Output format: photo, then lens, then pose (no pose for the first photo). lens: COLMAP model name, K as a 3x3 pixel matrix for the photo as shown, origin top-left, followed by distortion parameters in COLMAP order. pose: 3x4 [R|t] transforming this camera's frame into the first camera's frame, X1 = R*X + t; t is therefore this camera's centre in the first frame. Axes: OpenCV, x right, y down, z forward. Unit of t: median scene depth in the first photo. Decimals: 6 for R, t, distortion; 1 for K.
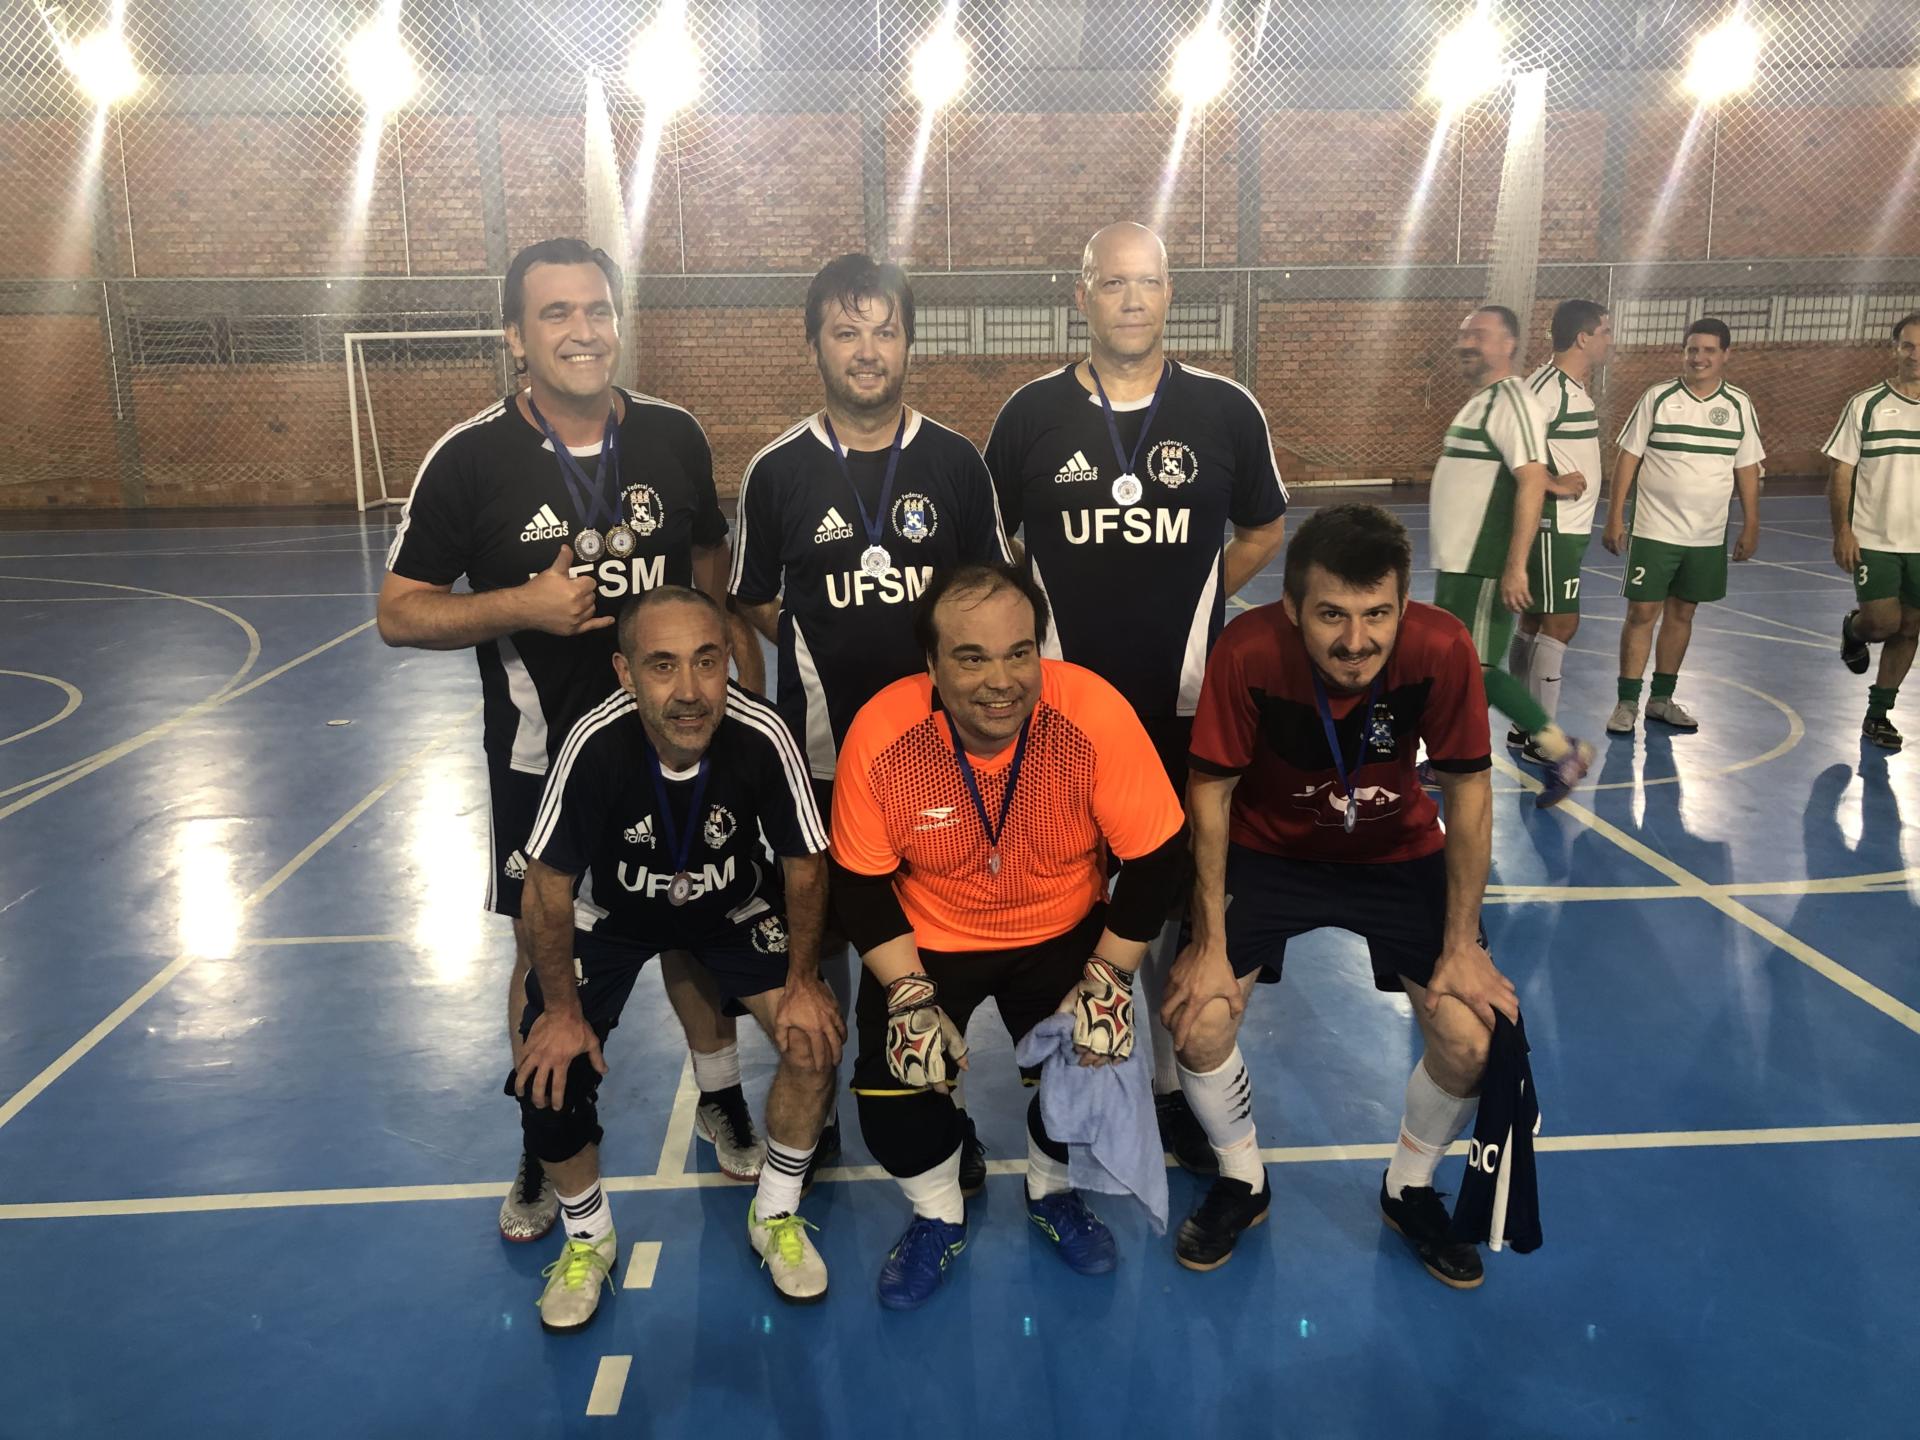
lens RADIAL K [[1505.9, 0, 957.8], [0, 1505.9, 714.8], [0, 0, 1]] dist [-0.000132, 0.003119]
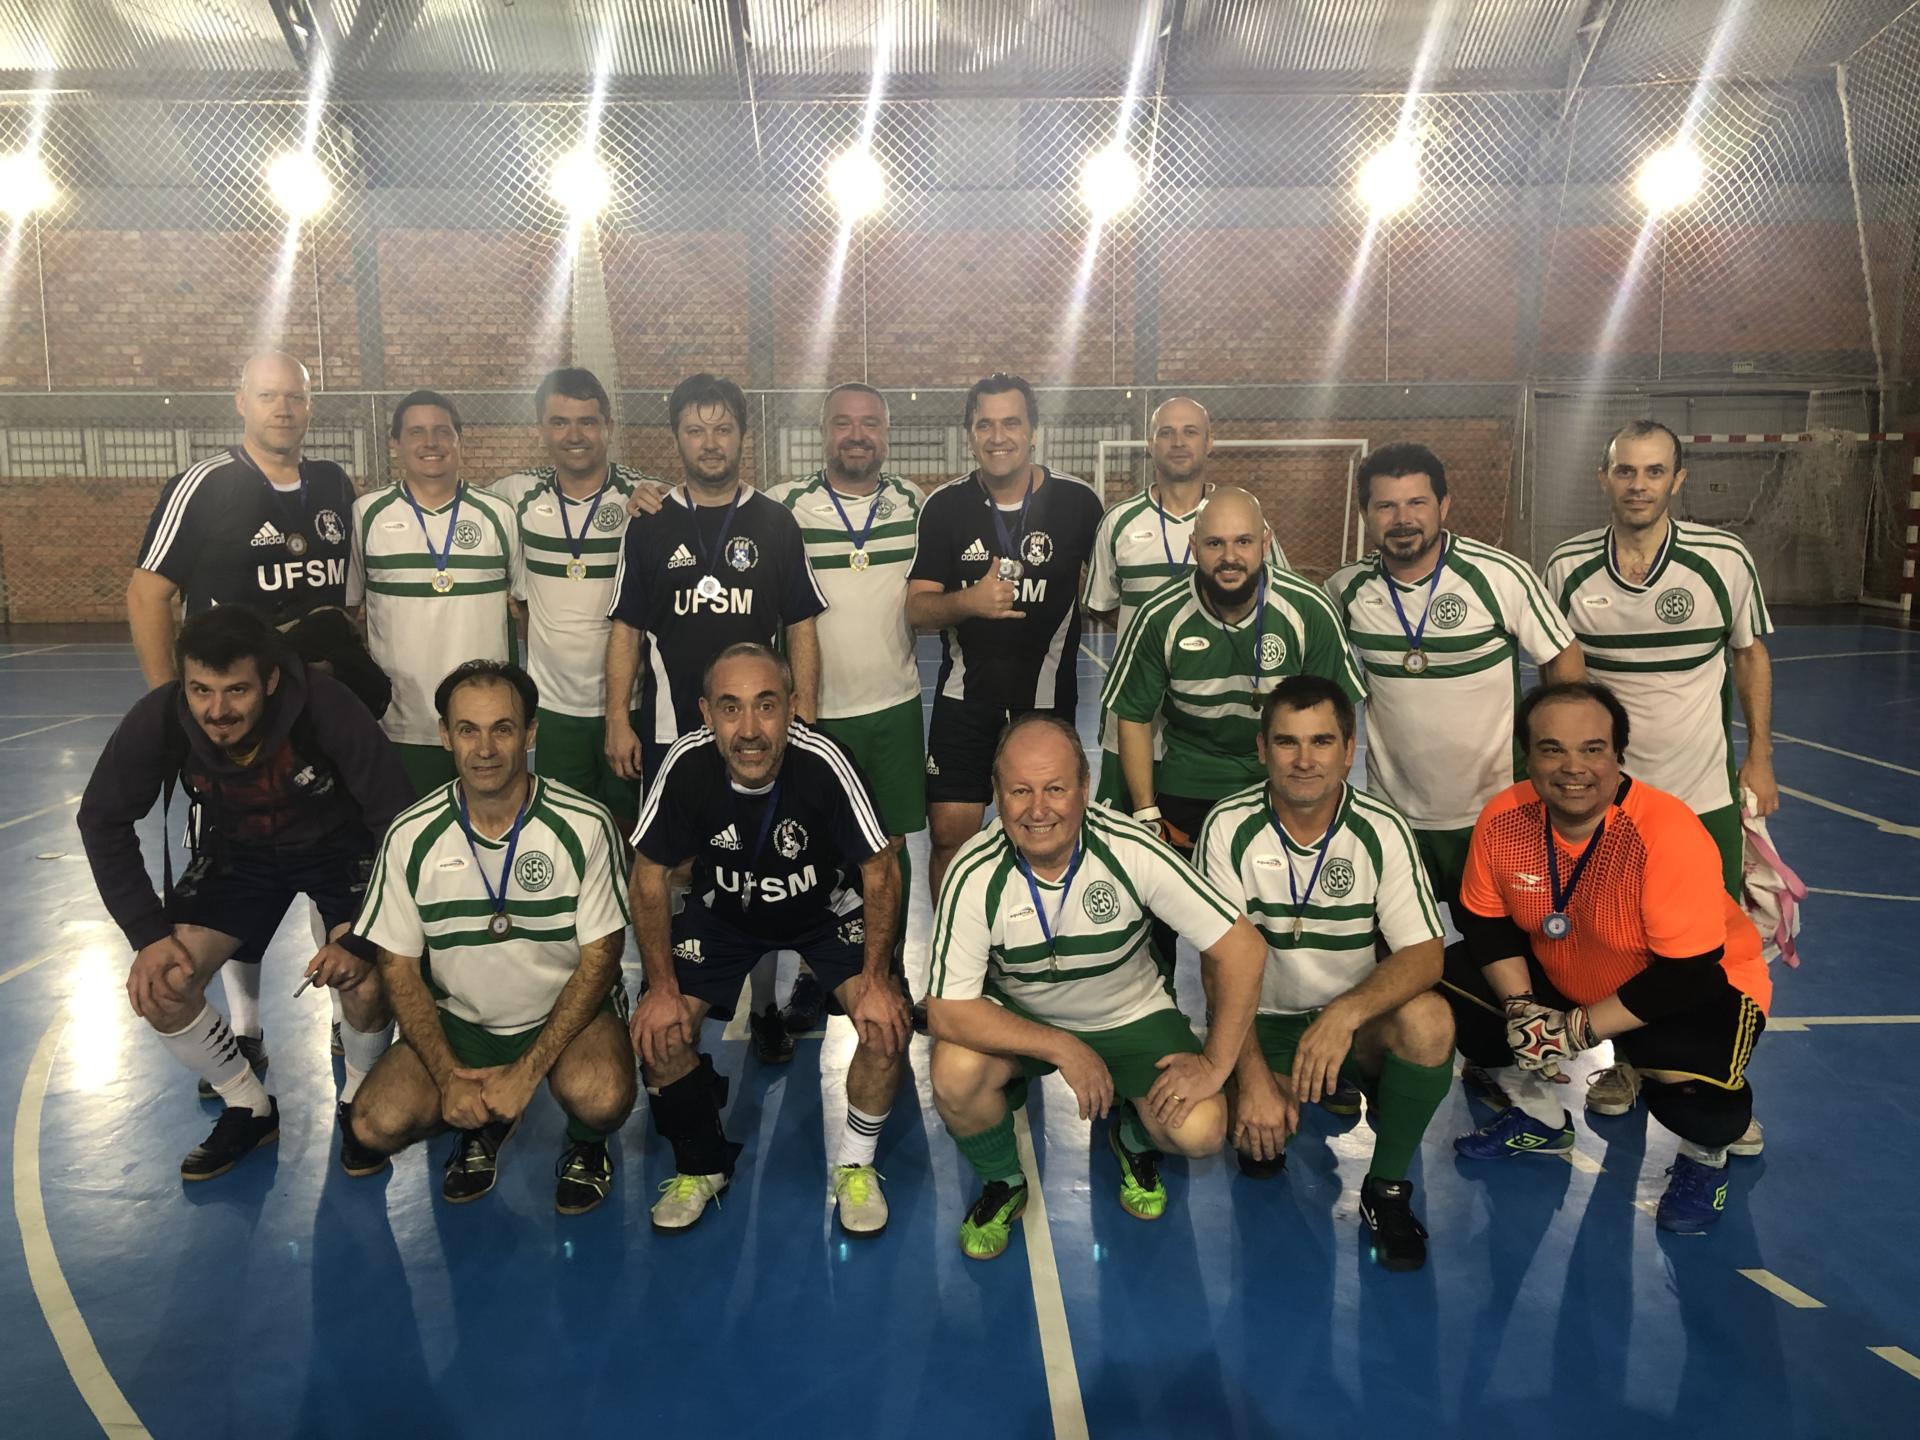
lens RADIAL K [[1602.9, 0, 966.7], [0, 1602.9, 722.4], [0, 0, 1]] dist [0.011349, -0.002782]
pose [[0.998978, 0.016956, -0.041890, 0.613980], [-0.020243, 0.996643, -0.079334, -0.015578], [0.040404, 0.080101, 0.995968, 0.021617]]
